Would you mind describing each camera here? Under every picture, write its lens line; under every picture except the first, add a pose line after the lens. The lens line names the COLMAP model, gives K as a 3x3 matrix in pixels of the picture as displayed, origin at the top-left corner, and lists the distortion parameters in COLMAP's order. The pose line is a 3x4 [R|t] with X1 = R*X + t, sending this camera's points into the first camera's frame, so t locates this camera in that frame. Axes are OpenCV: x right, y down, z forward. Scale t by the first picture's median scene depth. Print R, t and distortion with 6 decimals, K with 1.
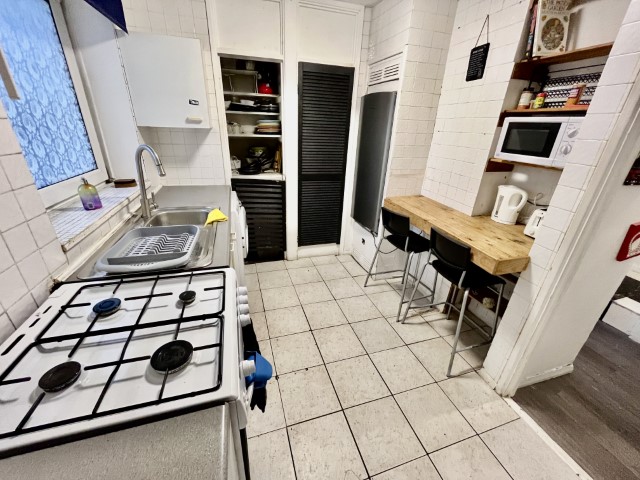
lens RADIAL K [[258.8, 0, 318.1], [0, 258.8, 239.7], [0, 0, 1]] dist [-0.003973, 0.000045]
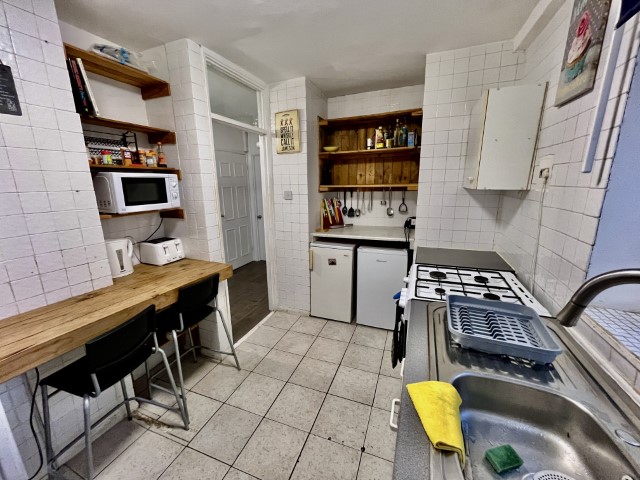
lens RADIAL K [[258.8, 0, 318.1], [0, 258.8, 239.7], [0, 0, 1]] dist [-0.003973, 0.000045]
pose [[-0.779285, -0.164824, 0.604605, -0.401955], [0.239570, 0.813152, 0.530462, -0.500726], [-0.579069, 0.558226, -0.594191, 1.062557]]
